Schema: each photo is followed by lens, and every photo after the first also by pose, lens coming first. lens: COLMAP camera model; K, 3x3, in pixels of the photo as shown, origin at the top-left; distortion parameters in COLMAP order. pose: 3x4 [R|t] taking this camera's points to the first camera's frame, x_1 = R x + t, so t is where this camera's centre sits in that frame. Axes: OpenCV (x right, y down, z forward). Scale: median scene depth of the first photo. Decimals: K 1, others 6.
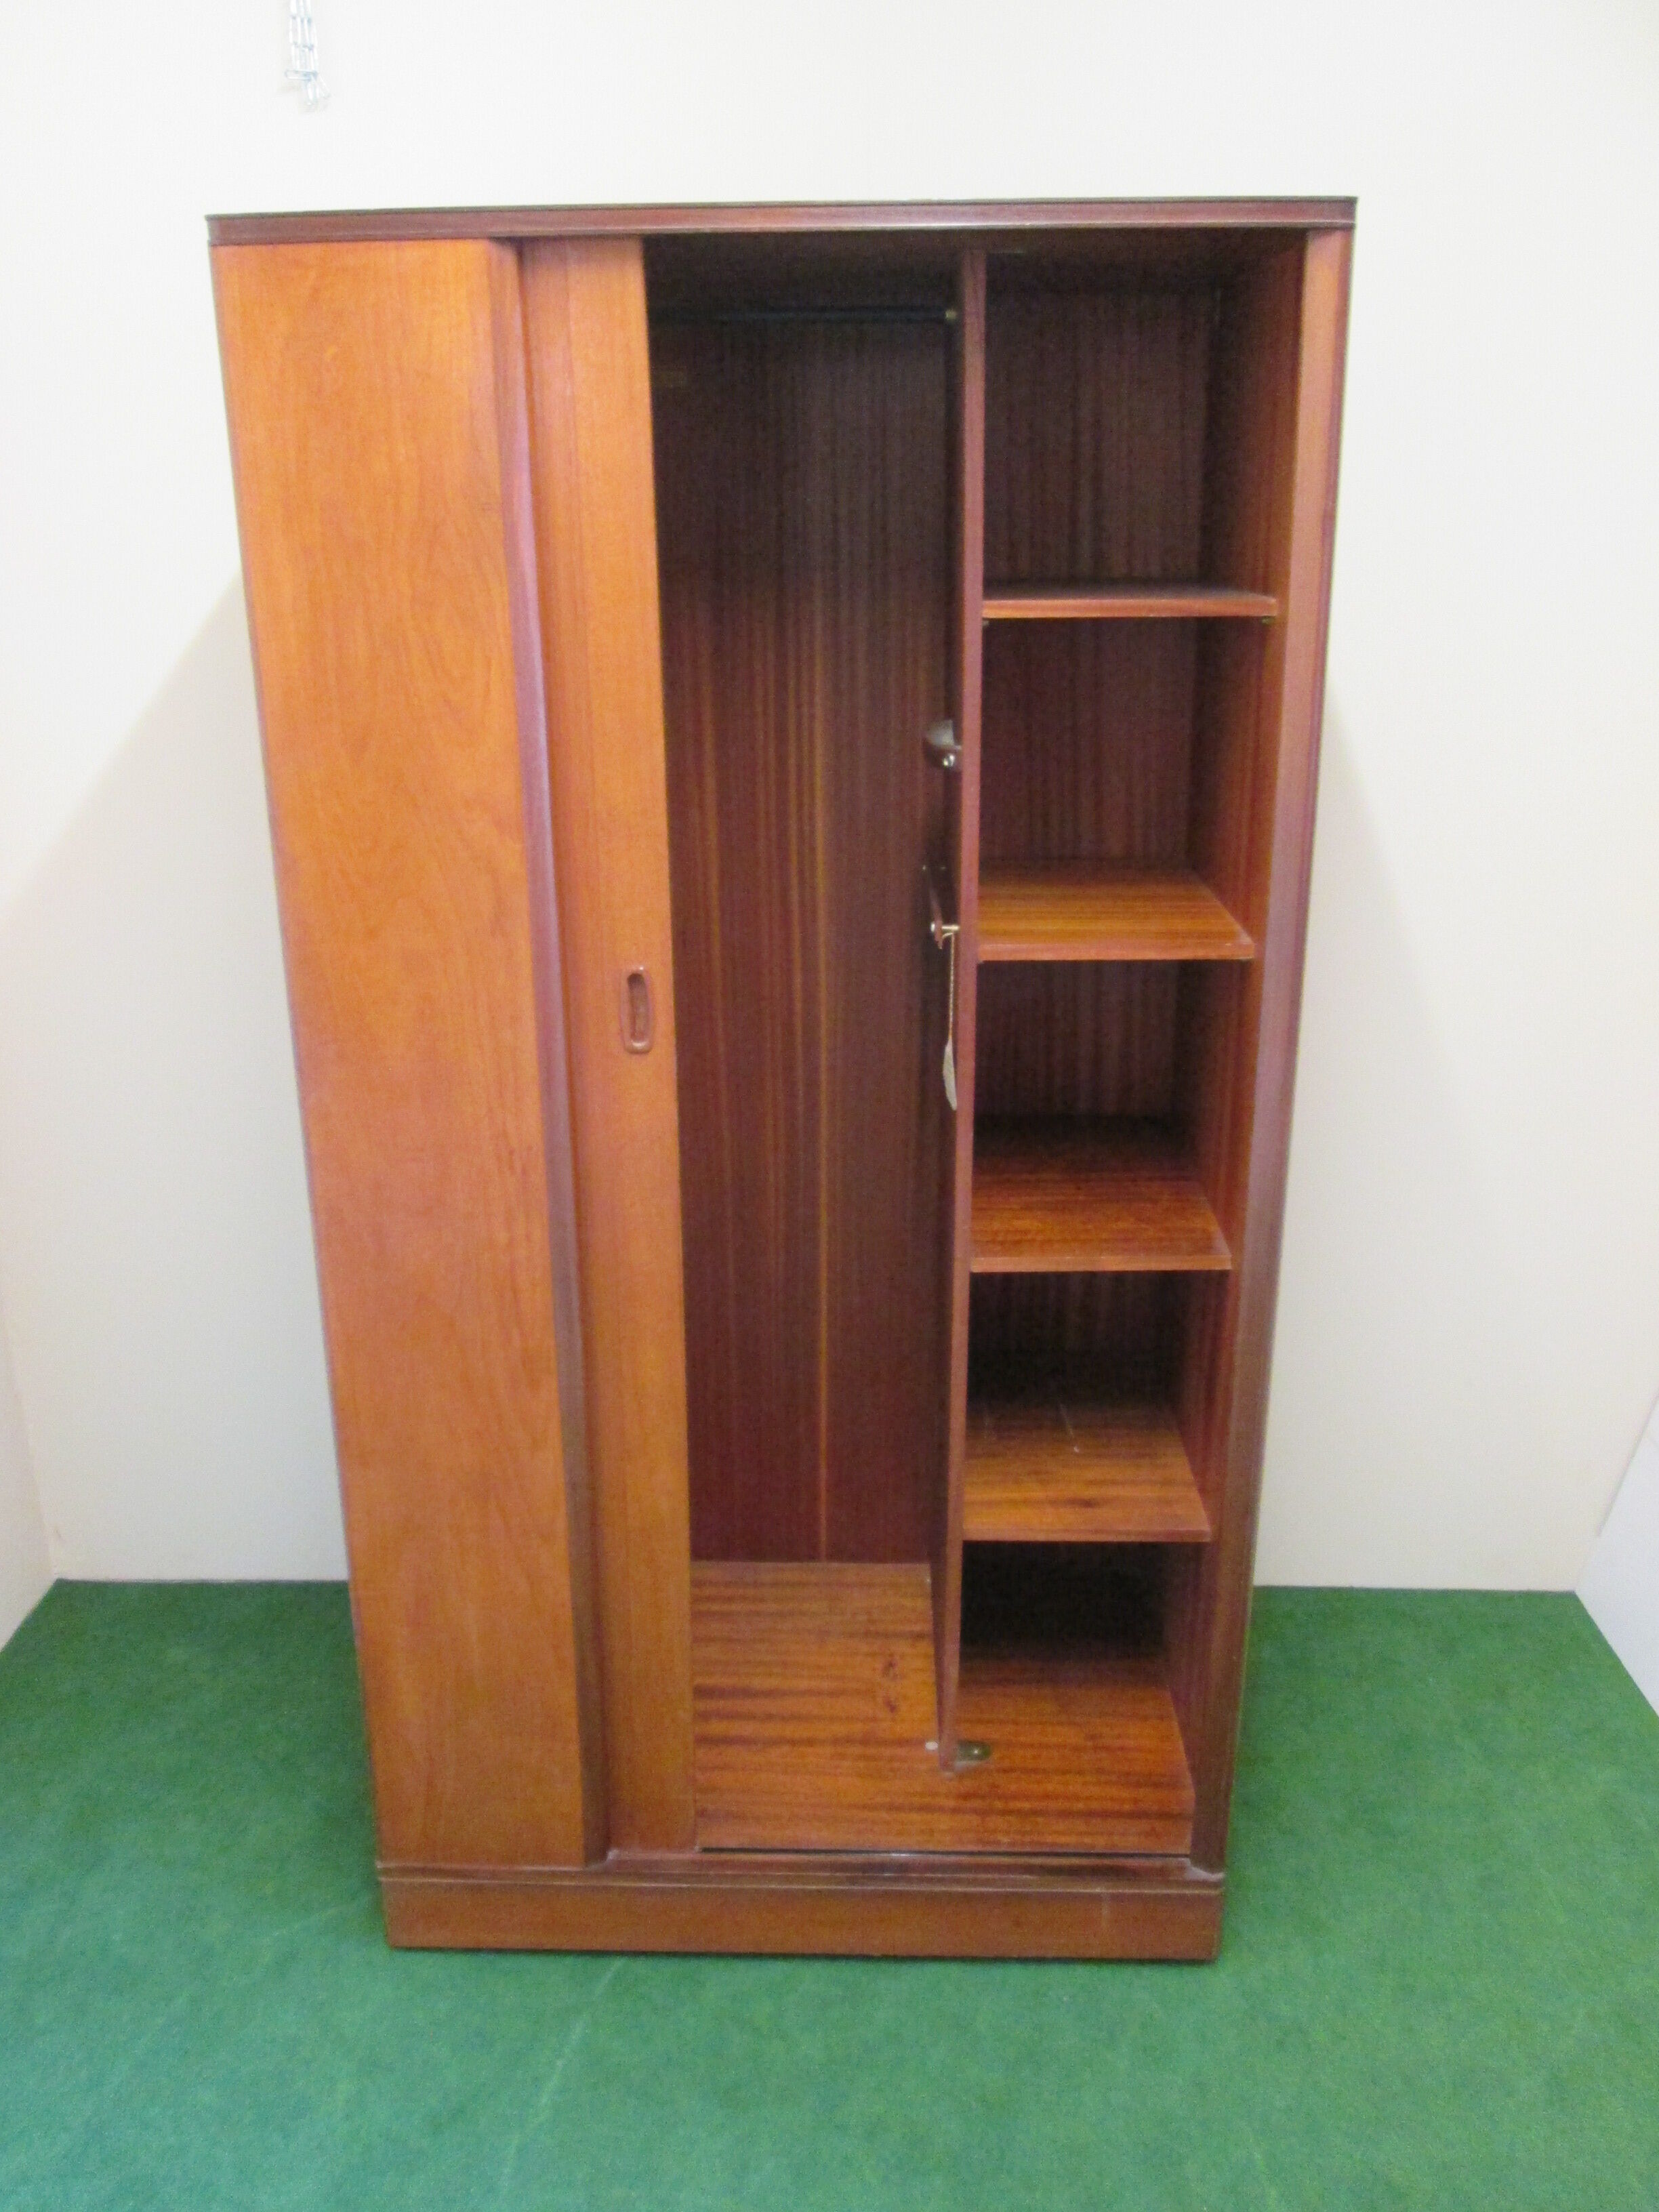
lens RADIAL K [[1809.2, 0, 829.5], [0, 1809.2, 1106.0], [0, 0, 1]] dist [-0.009925, -0.005884]
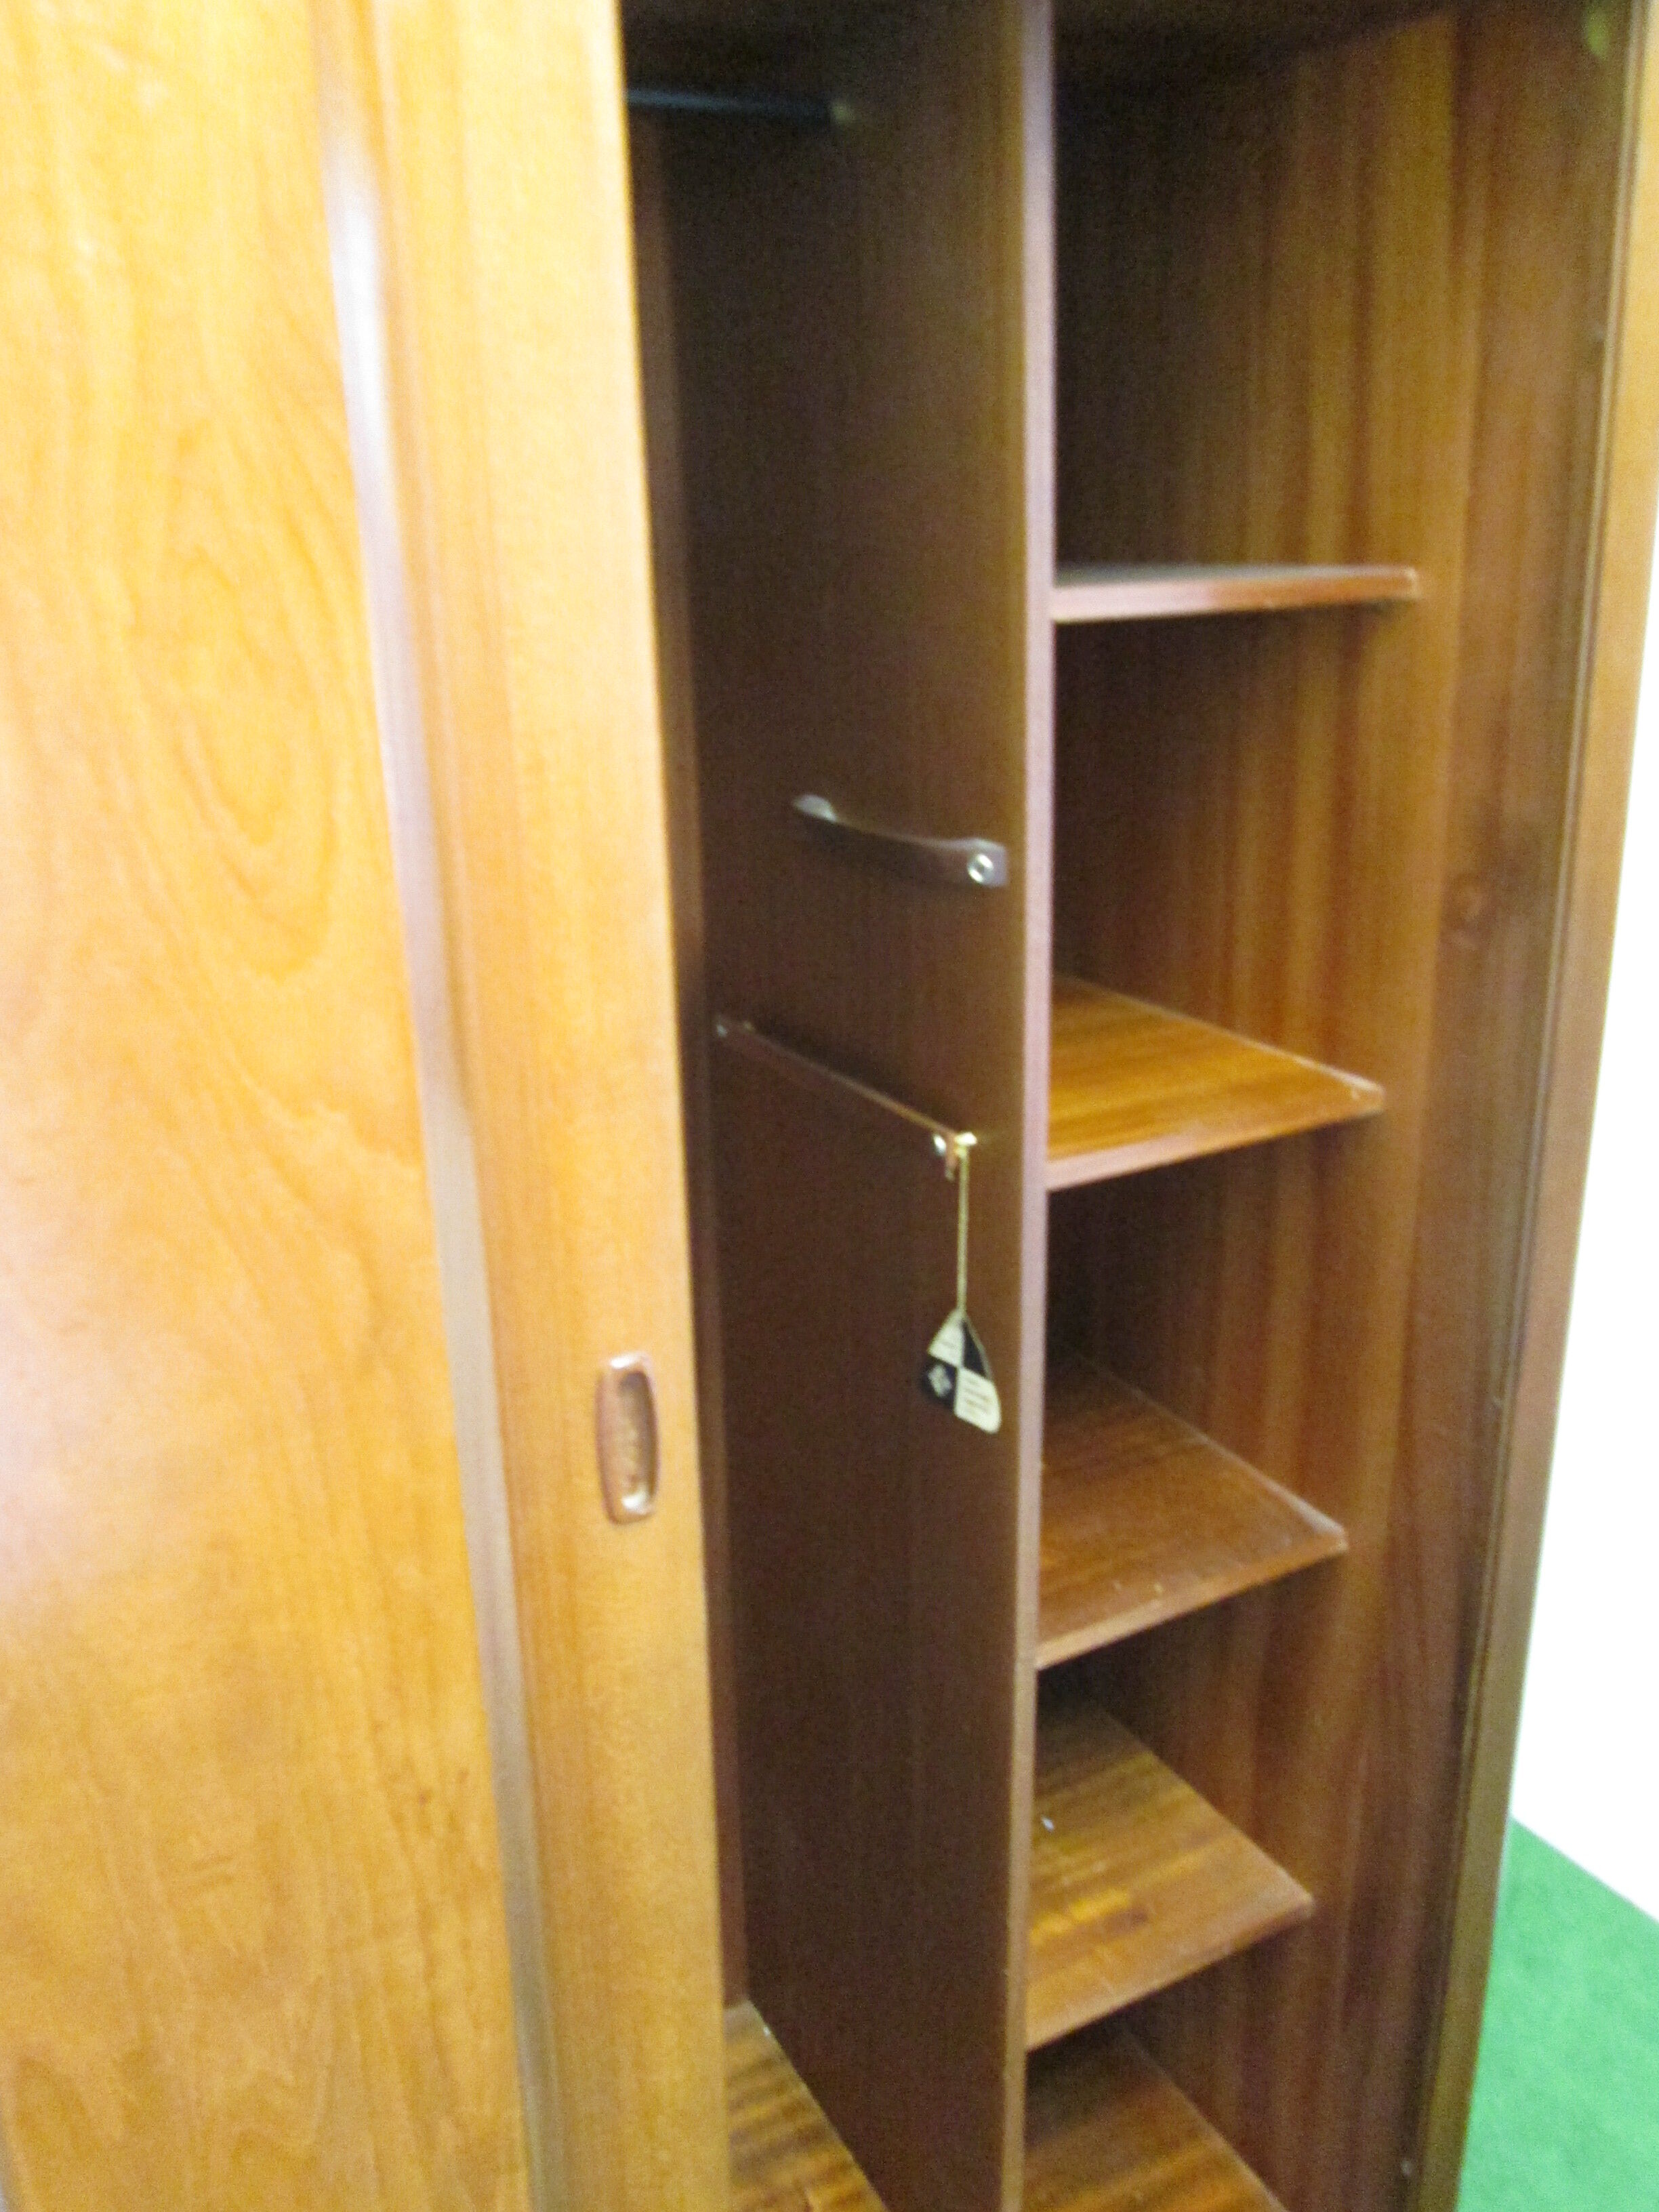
lens RADIAL K [[1841.5, 0, 824.8], [0, 1841.5, 1117.4], [0, 0, 1]] dist [-0.006007, -0.065096]
pose [[0.872949, -0.166207, 0.458623, -0.240494], [0.166759, 0.985201, 0.039629, -0.131260], [-0.458422, 0.041886, 0.887747, 0.459054]]
